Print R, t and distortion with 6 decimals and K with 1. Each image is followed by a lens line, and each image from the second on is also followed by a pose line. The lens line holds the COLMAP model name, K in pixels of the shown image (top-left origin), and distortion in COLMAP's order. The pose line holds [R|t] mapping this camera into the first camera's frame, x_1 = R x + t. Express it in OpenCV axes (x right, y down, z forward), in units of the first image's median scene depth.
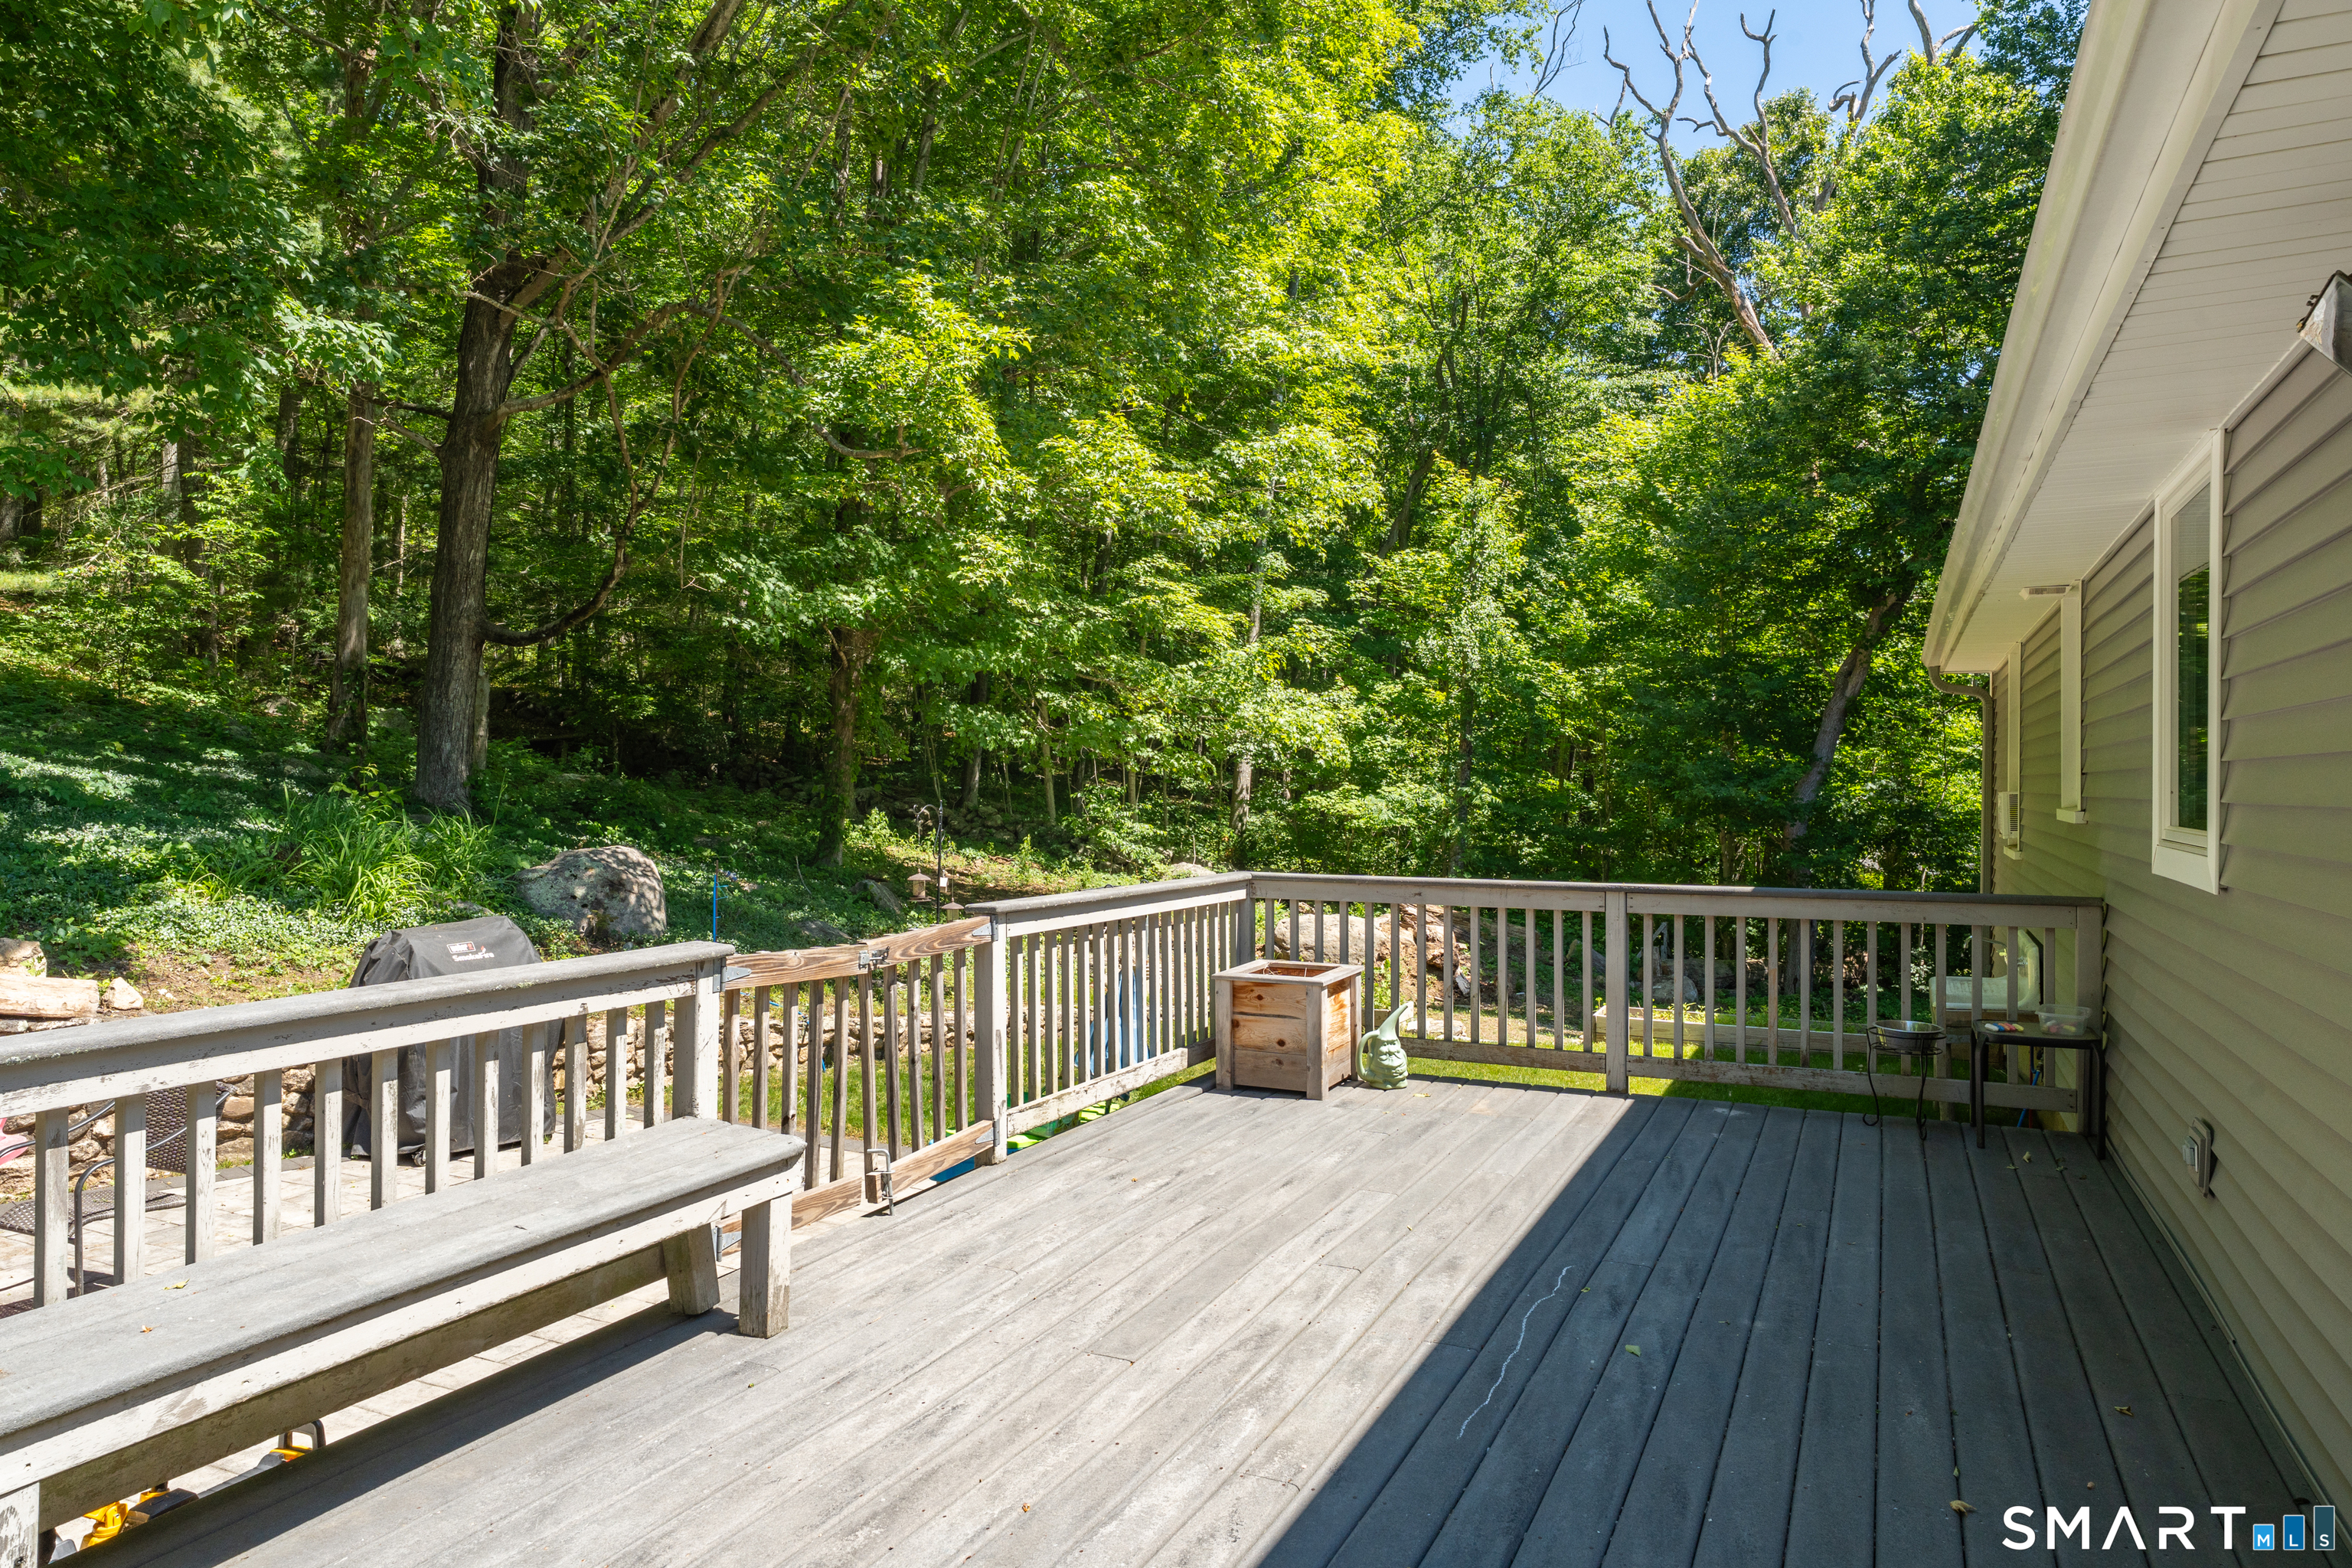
lens RADIAL K [[1519.4, 0, 1176.0], [0, 1519.4, 784.0], [0, 0, 1]] dist [-0.009641, -0.001924]
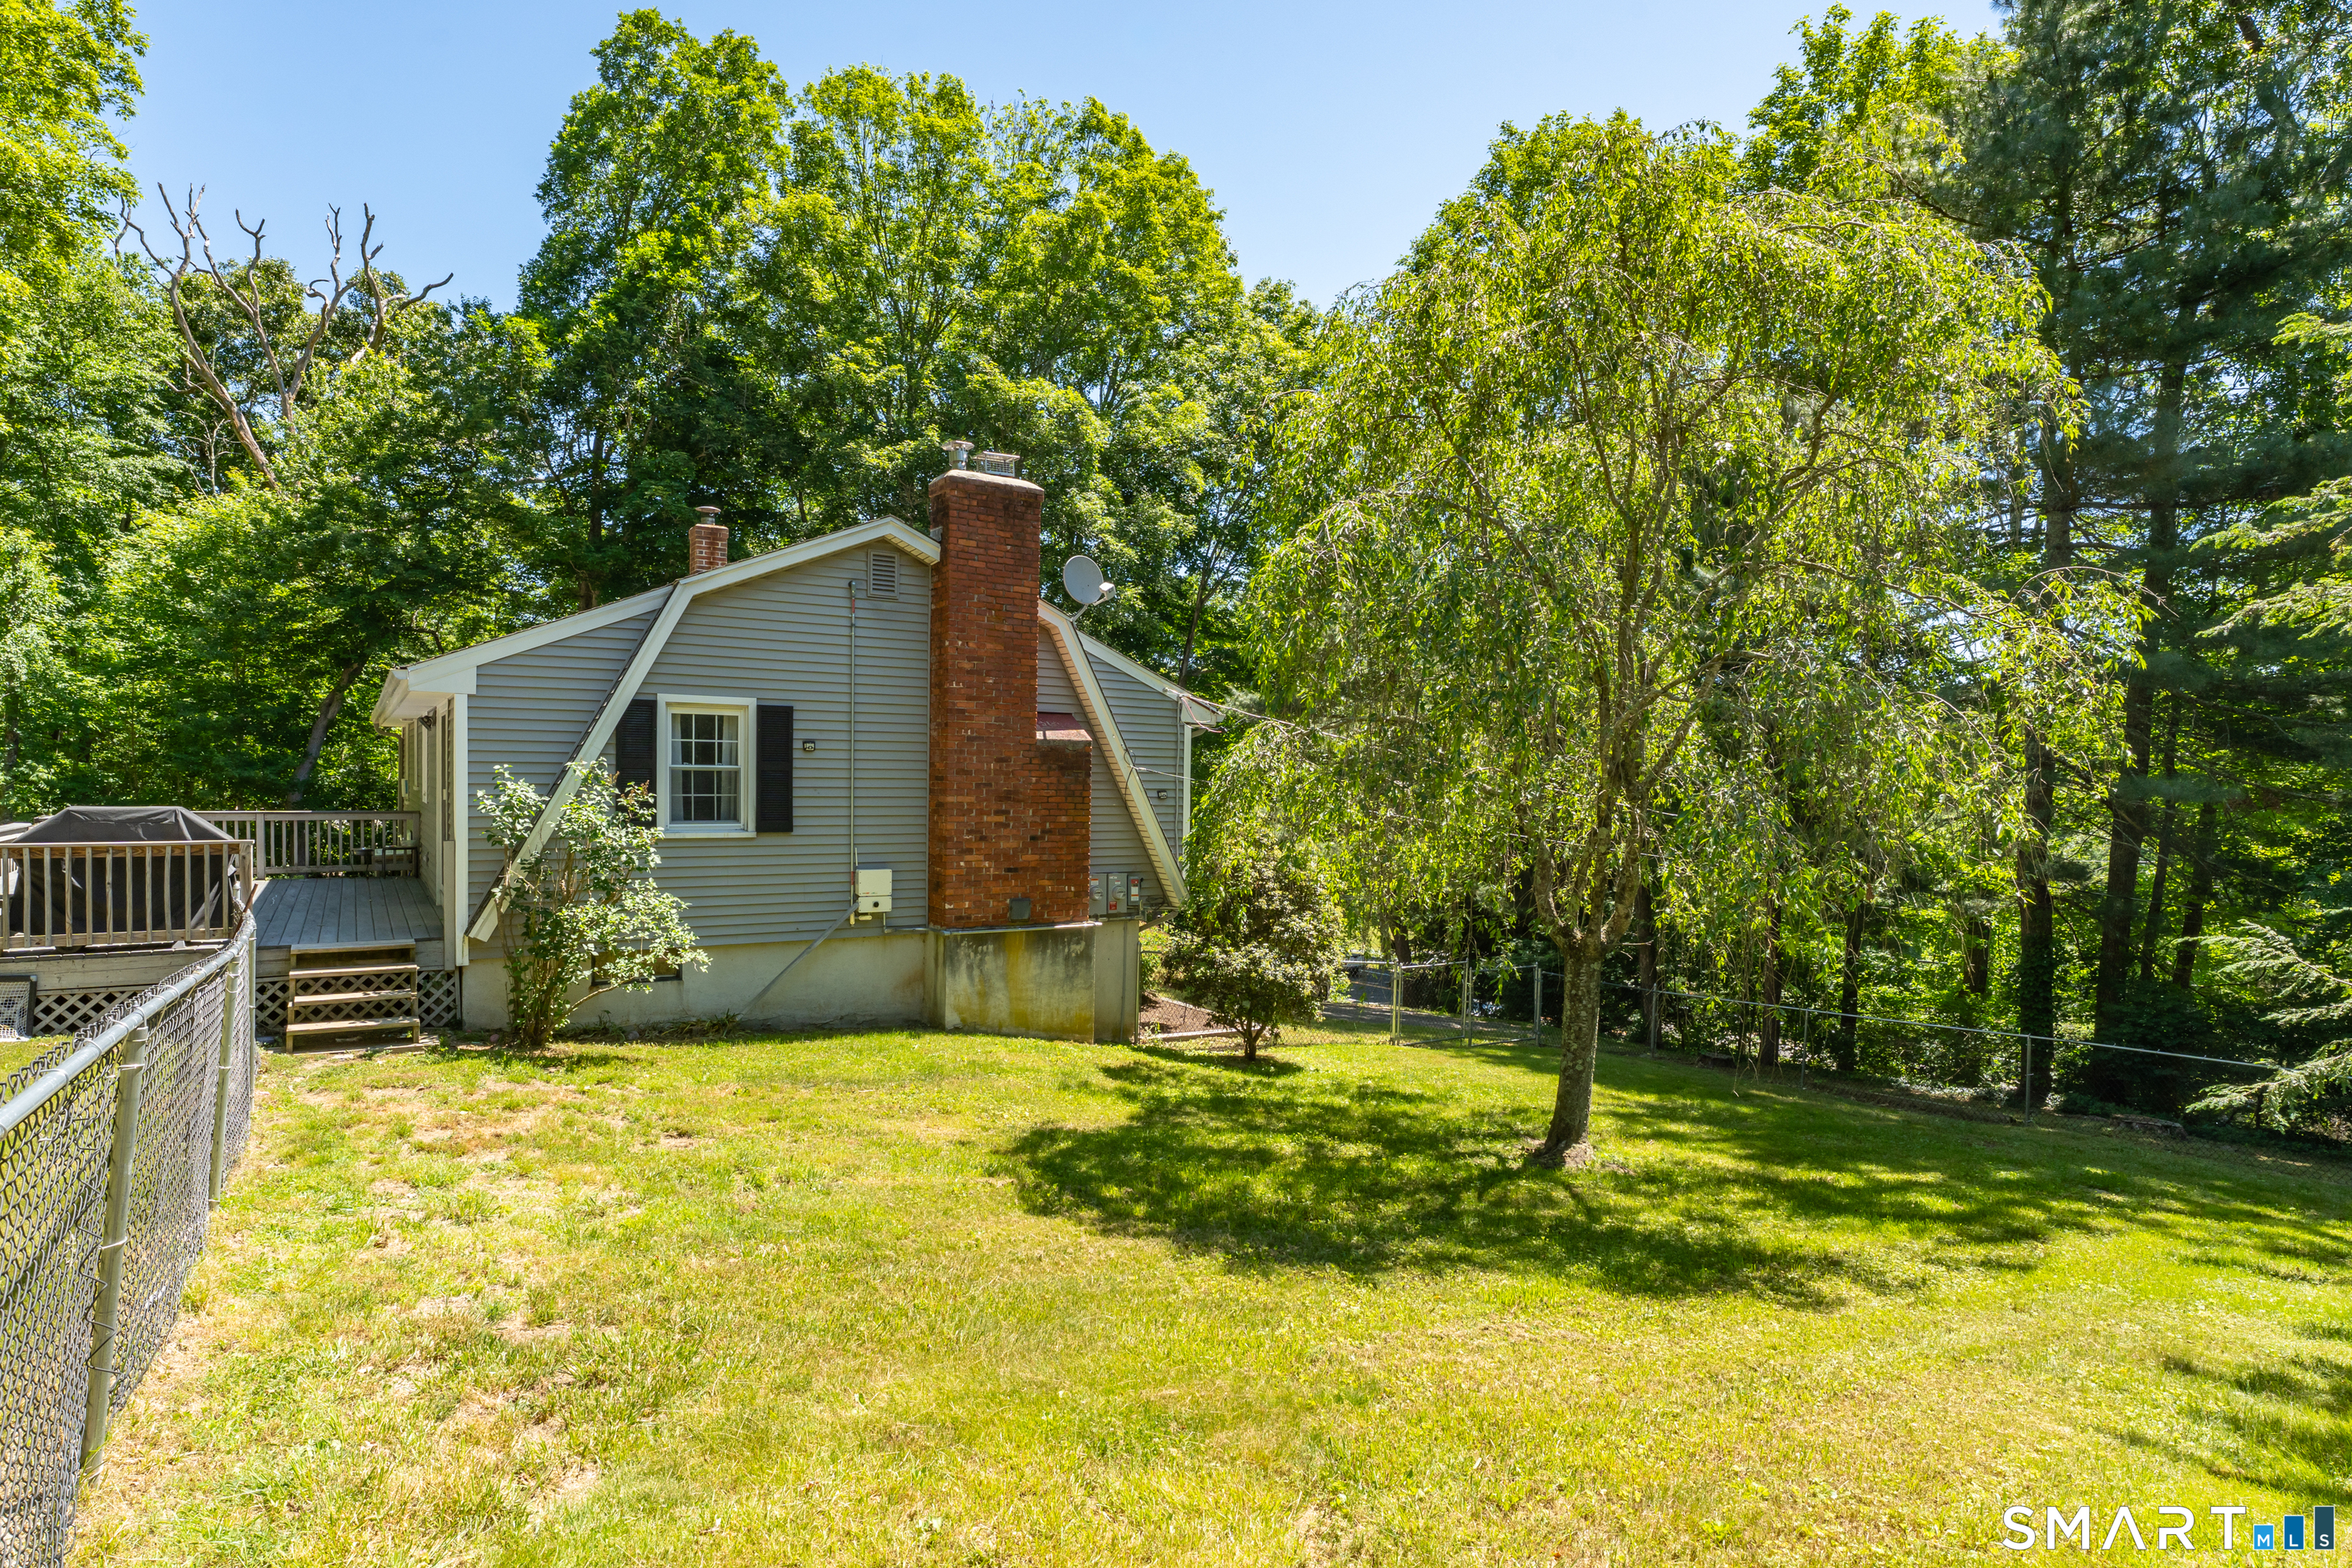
lens RADIAL K [[1349.5, 0, 1176.0], [0, 1349.5, 784.0], [0, 0, 1]] dist [0.003369, 0.000942]
pose [[0.548873, -0.010017, 0.835846, -0.527146], [-0.008008, 0.999819, 0.017241, -0.027305], [-0.835867, -0.016157, 0.548694, -1.098133]]
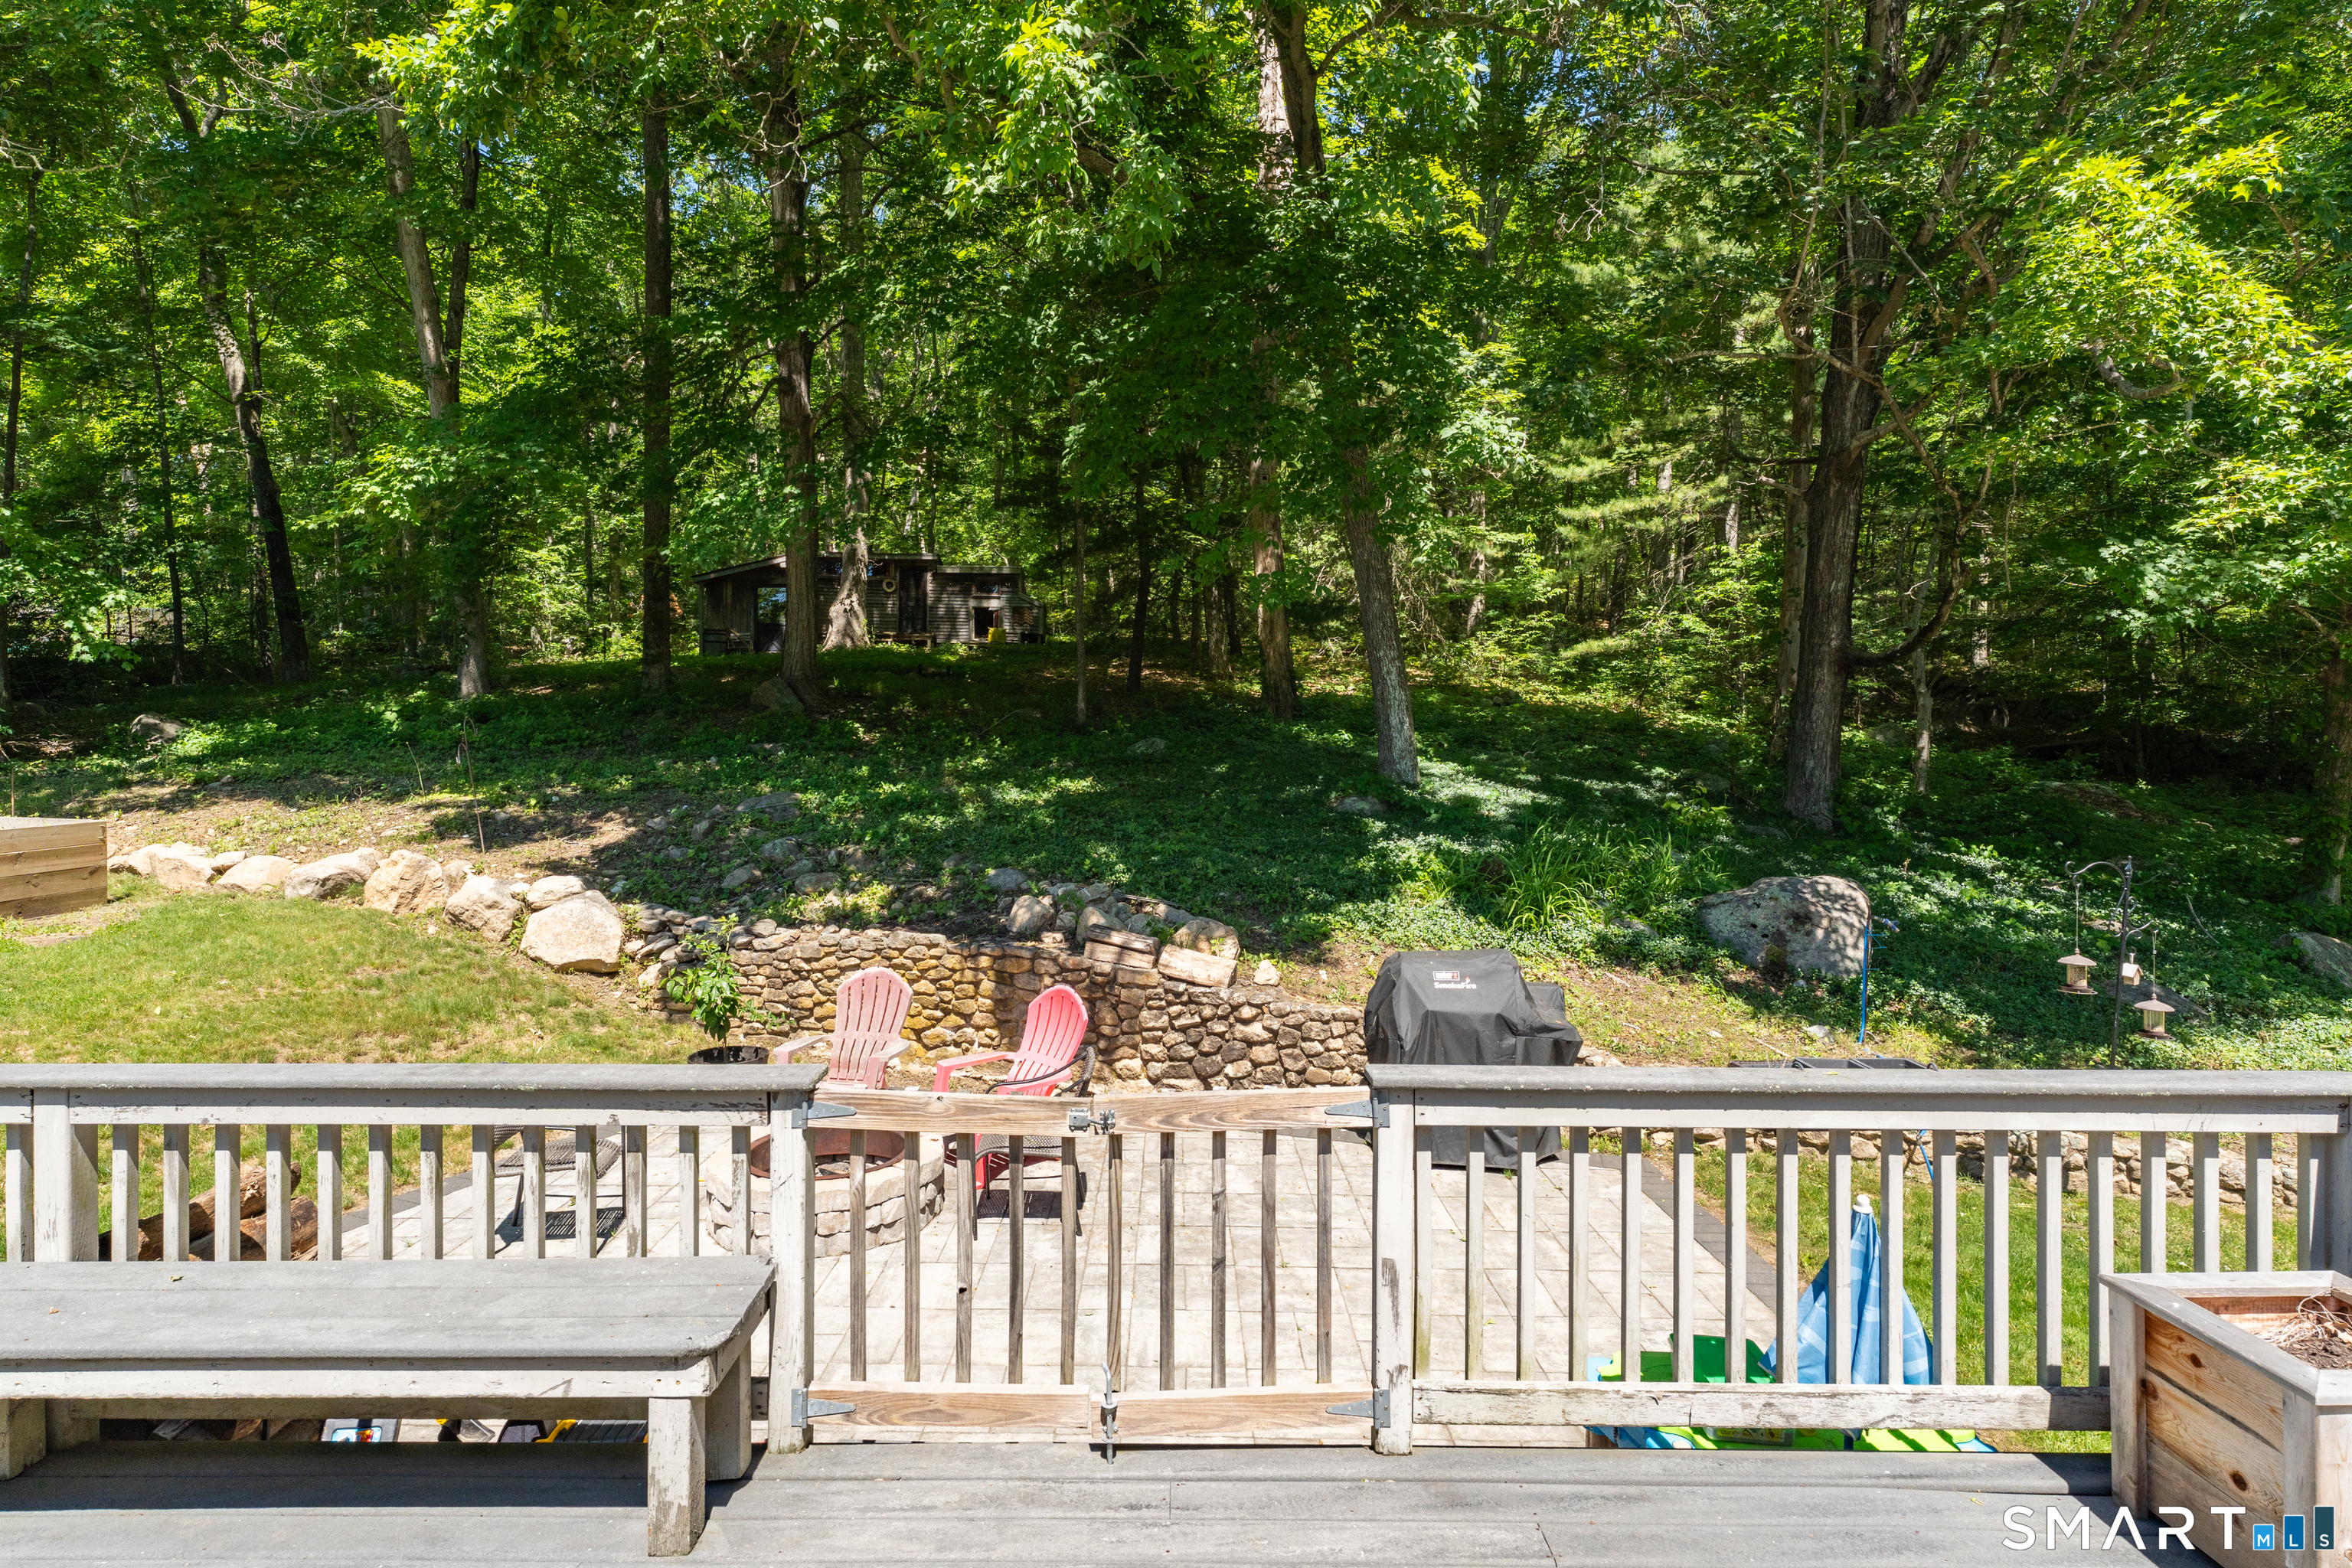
lens RADIAL K [[1181.0, 0, 1176.0], [0, 1181.0, 784.0], [0, 0, 1]] dist [-0.001230, -0.000353]
pose [[0.408486, 0.003883, -0.912756, 0.157171], [0.004860, 0.999968, 0.006429, -0.025396], [0.912751, -0.007062, 0.408454, 0.341996]]
